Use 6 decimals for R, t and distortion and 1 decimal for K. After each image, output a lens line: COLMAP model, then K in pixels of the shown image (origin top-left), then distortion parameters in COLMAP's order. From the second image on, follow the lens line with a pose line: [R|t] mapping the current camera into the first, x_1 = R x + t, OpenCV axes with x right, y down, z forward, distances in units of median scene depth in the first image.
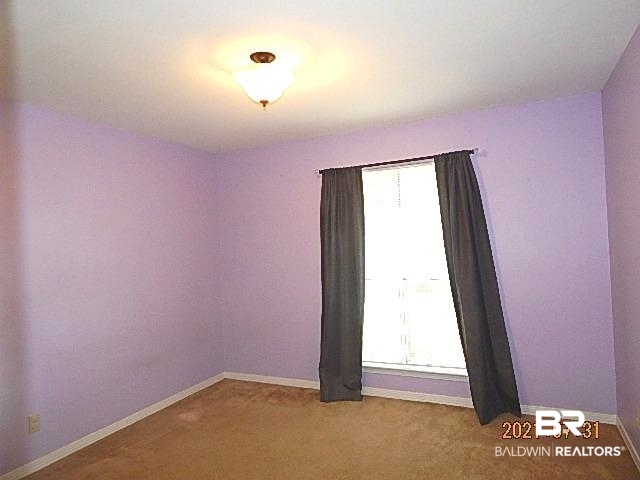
lens RADIAL K [[424.1, 0, 320.0], [0, 424.1, 240.0], [0, 0, 1]] dist [-0.008266, -0.001758]
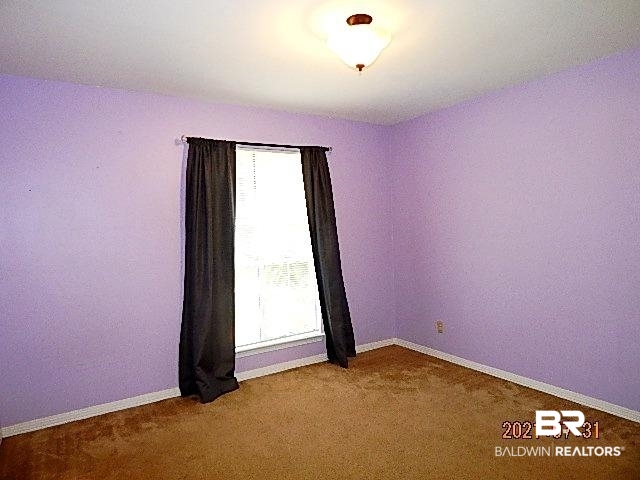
lens RADIAL K [[424.1, 0, 320.0], [0, 424.1, 240.0], [0, 0, 1]] dist [-0.008266, -0.001758]
pose [[0.525613, -0.002149, 0.850721, -0.628063], [0.002671, 0.999996, 0.000876, 0.046133], [-0.850720, 0.001812, 0.525617, 0.346357]]
